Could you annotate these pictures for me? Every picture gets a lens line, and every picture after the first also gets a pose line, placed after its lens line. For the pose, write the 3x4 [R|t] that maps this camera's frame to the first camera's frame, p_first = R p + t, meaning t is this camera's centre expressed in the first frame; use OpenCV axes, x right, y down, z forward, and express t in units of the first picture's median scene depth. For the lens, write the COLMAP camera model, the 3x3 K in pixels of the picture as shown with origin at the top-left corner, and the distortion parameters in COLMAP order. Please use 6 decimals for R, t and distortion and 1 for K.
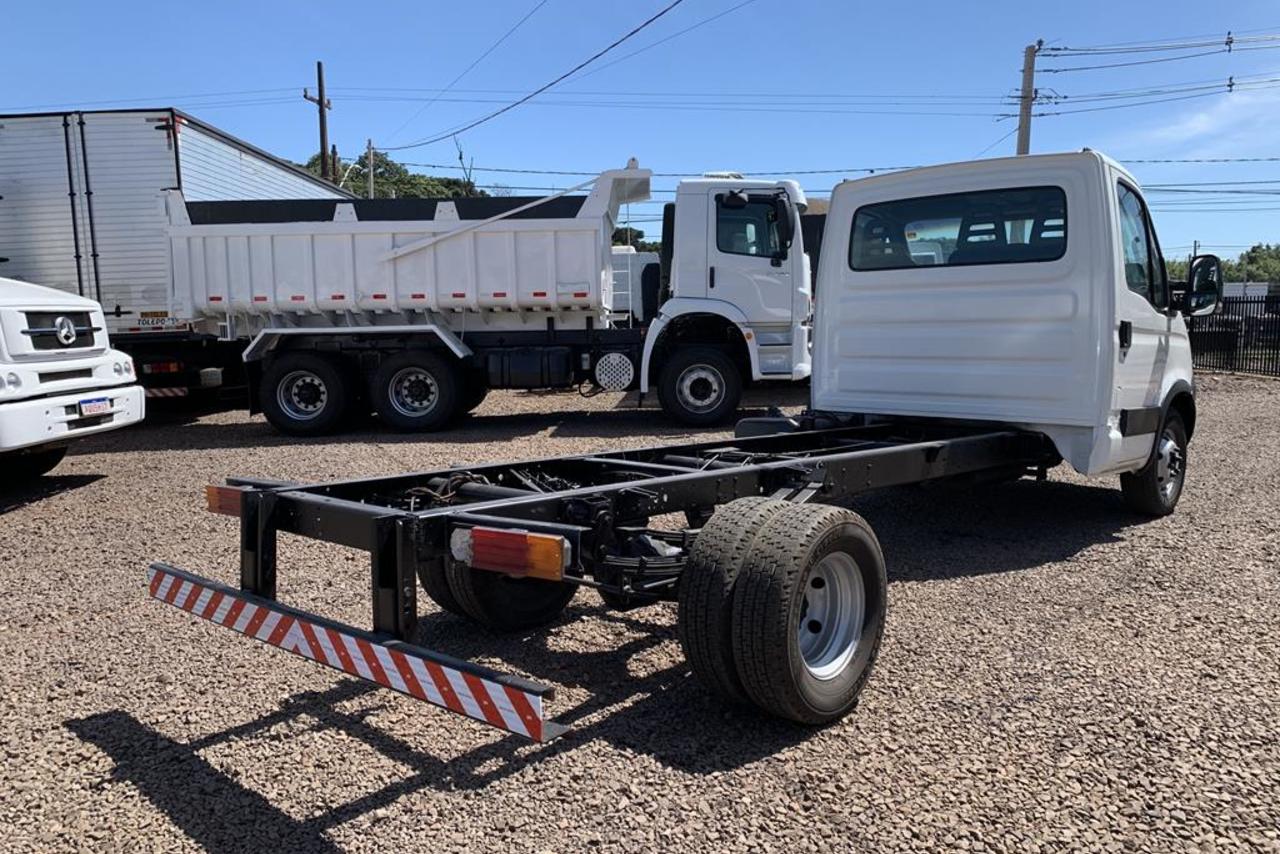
lens RADIAL K [[932.1, 0, 640.0], [0, 932.1, 427.0], [0, 0, 1]] dist [-0.000510, -0.001097]
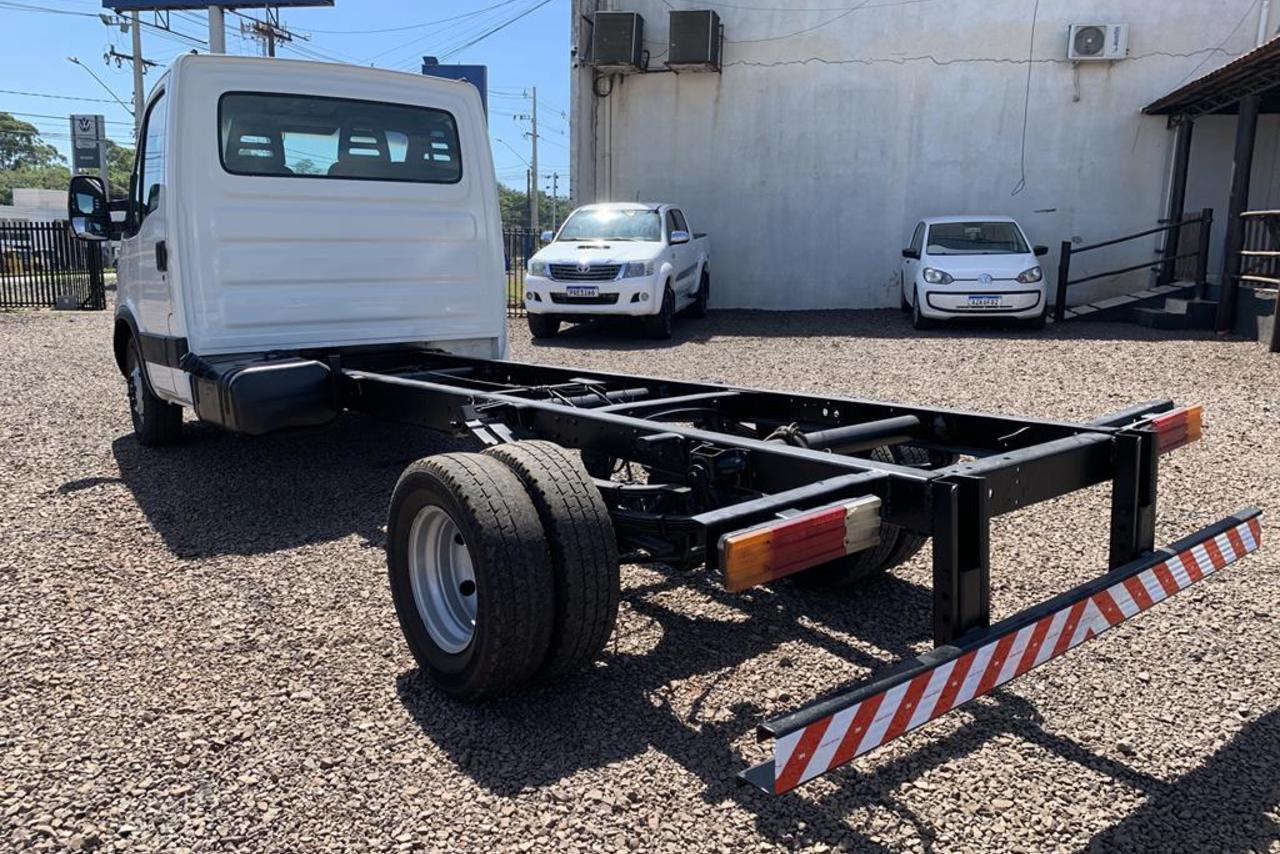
lens RADIAL K [[965.9, 0, 638.9], [0, 965.9, 390.9], [0, 0, 1]] dist [0.001251, -0.004232]
pose [[0.205068, -0.129412, 0.970154, -0.575206], [0.111488, 0.987857, 0.108208, -0.040661], [-0.972377, 0.085970, 0.217006, 0.559980]]
